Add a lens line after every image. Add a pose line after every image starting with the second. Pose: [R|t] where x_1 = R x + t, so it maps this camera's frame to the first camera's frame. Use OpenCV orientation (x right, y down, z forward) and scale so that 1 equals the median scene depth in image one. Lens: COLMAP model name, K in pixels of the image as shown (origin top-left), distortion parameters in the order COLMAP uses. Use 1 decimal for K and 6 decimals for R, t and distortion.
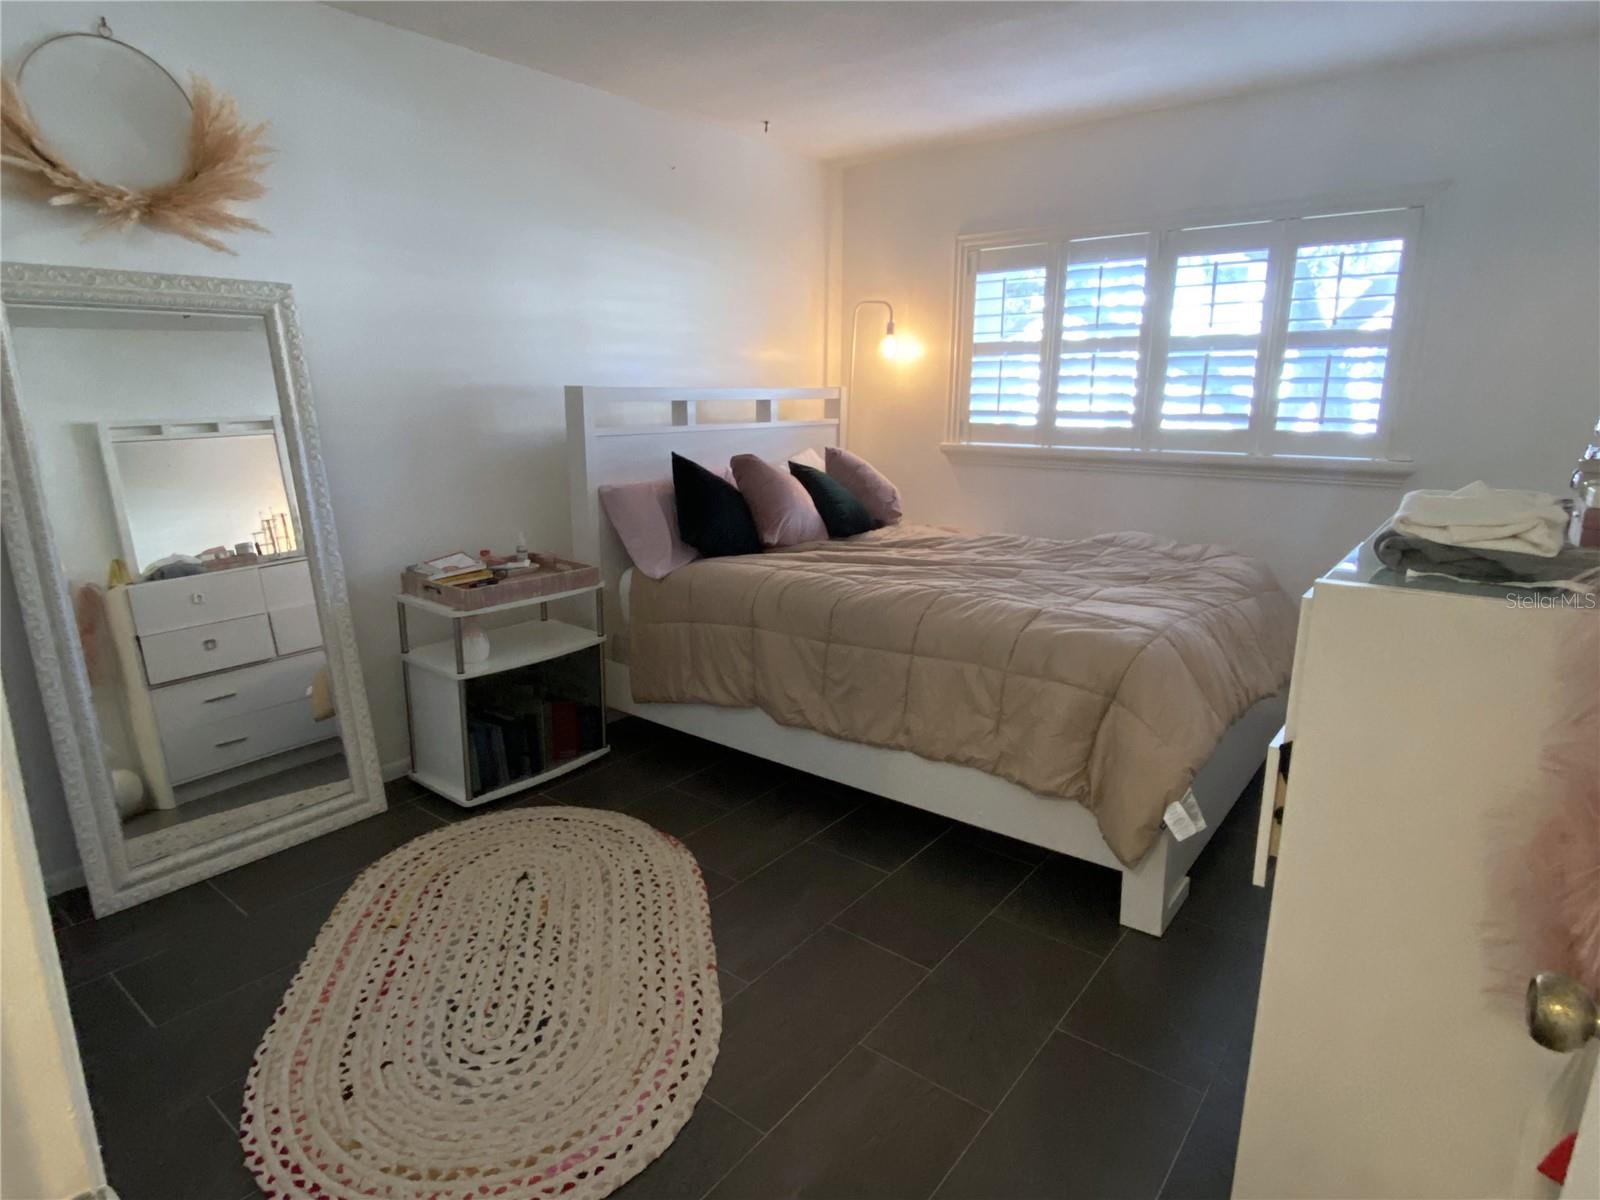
lens RADIAL K [[882.3, 0, 798.9], [0, 882.3, 632.5], [0, 0, 1]] dist [-0.051469, 0.000634]
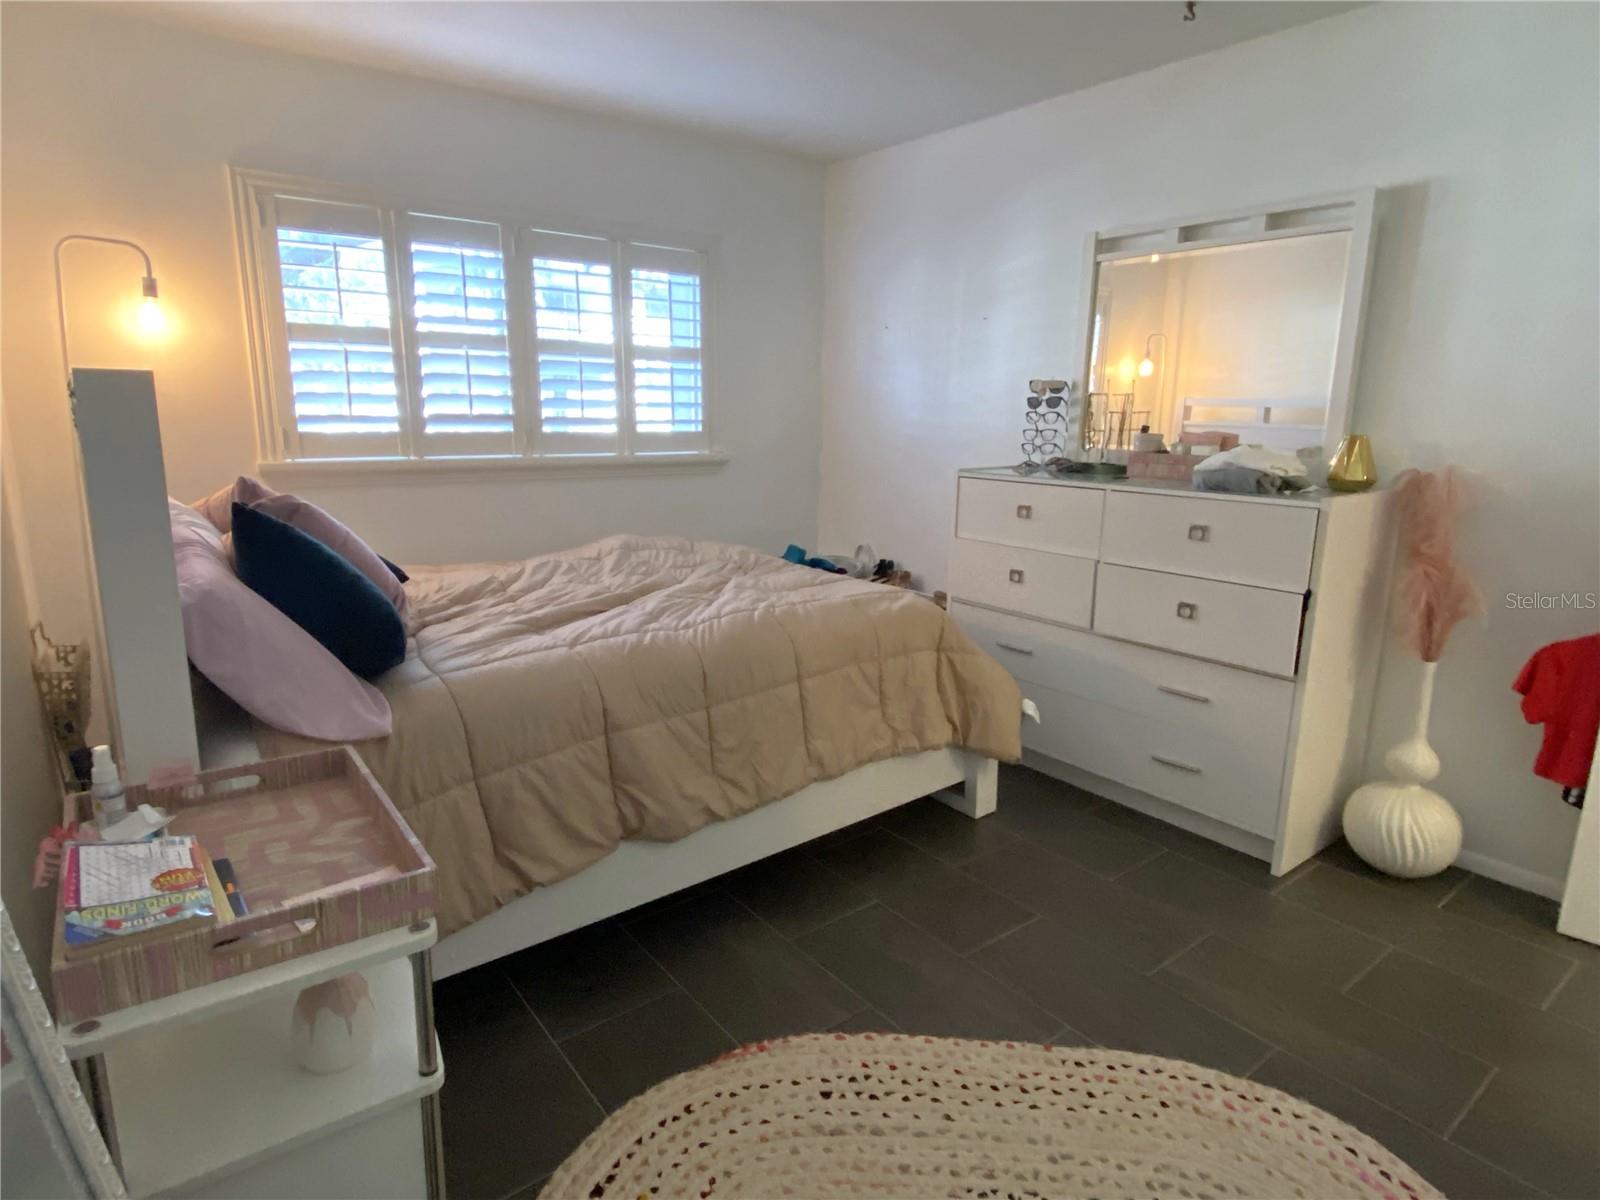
lens RADIAL K [[878.5, 0, 800.0], [0, 878.5, 600.0], [0, 0, 1]] dist [0.043515, -0.053865]
pose [[0.230917, -0.202651, 0.951636, -0.573780], [0.234694, 0.960790, 0.147651, -0.151640], [-0.944244, 0.189248, 0.269423, 0.567959]]
